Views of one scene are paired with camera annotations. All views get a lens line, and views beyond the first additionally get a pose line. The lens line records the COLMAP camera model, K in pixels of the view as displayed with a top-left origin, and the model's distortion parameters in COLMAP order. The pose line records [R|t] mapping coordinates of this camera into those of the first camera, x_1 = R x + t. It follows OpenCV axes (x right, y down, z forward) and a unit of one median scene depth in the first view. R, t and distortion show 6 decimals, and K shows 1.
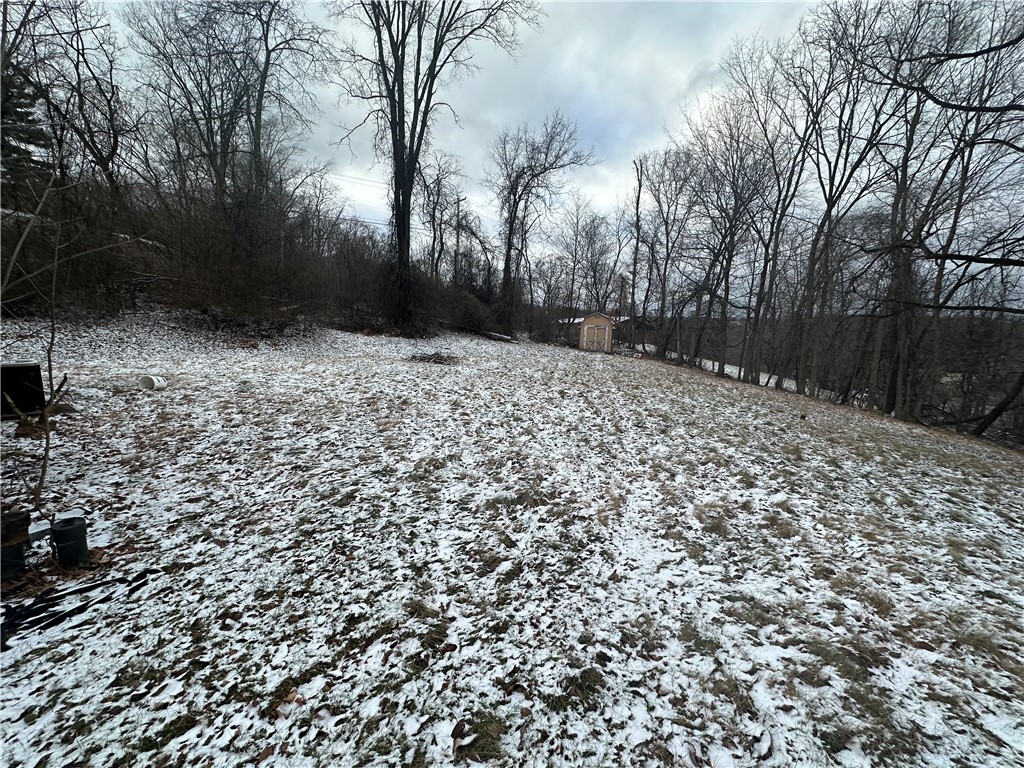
lens RADIAL K [[407.2, 0, 512.0], [0, 407.2, 384.0], [0, 0, 1]] dist [-0.002210, 0.000132]
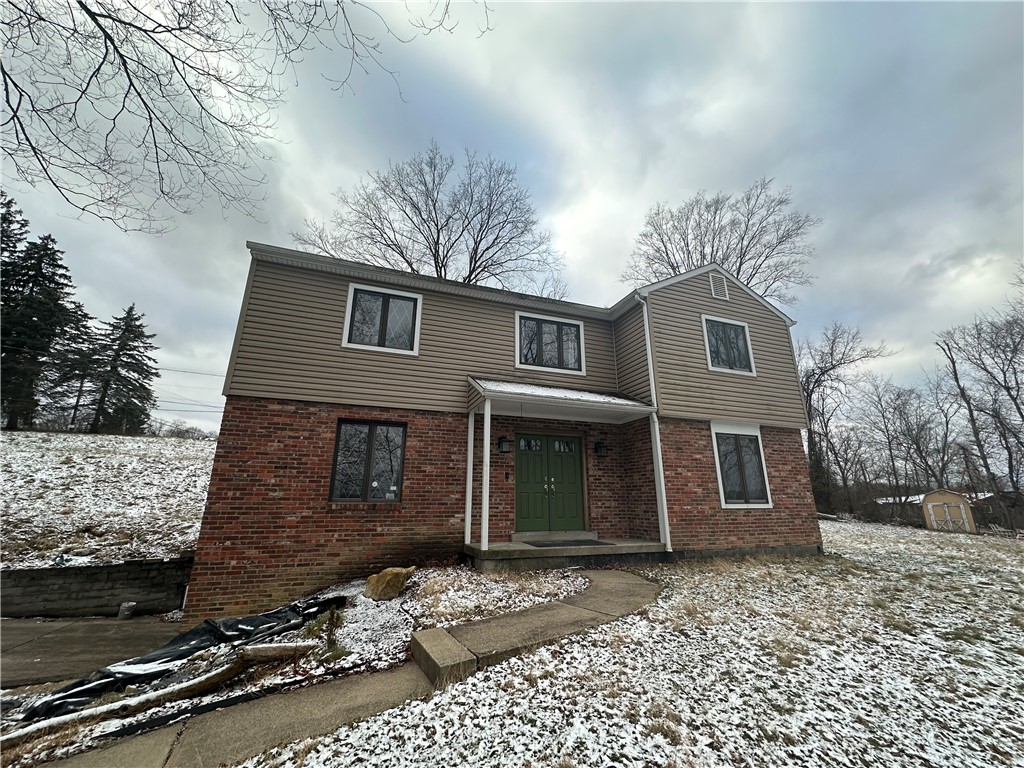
lens RADIAL K [[407.2, 0, 512.0], [0, 407.2, 384.0], [0, 0, 1]] dist [-0.002210, 0.000132]
pose [[0.836247, -0.173947, -0.520032, -0.084128], [-0.066221, 0.909377, -0.410668, 0.052605], [0.544339, 0.377857, 0.748945, -0.320813]]
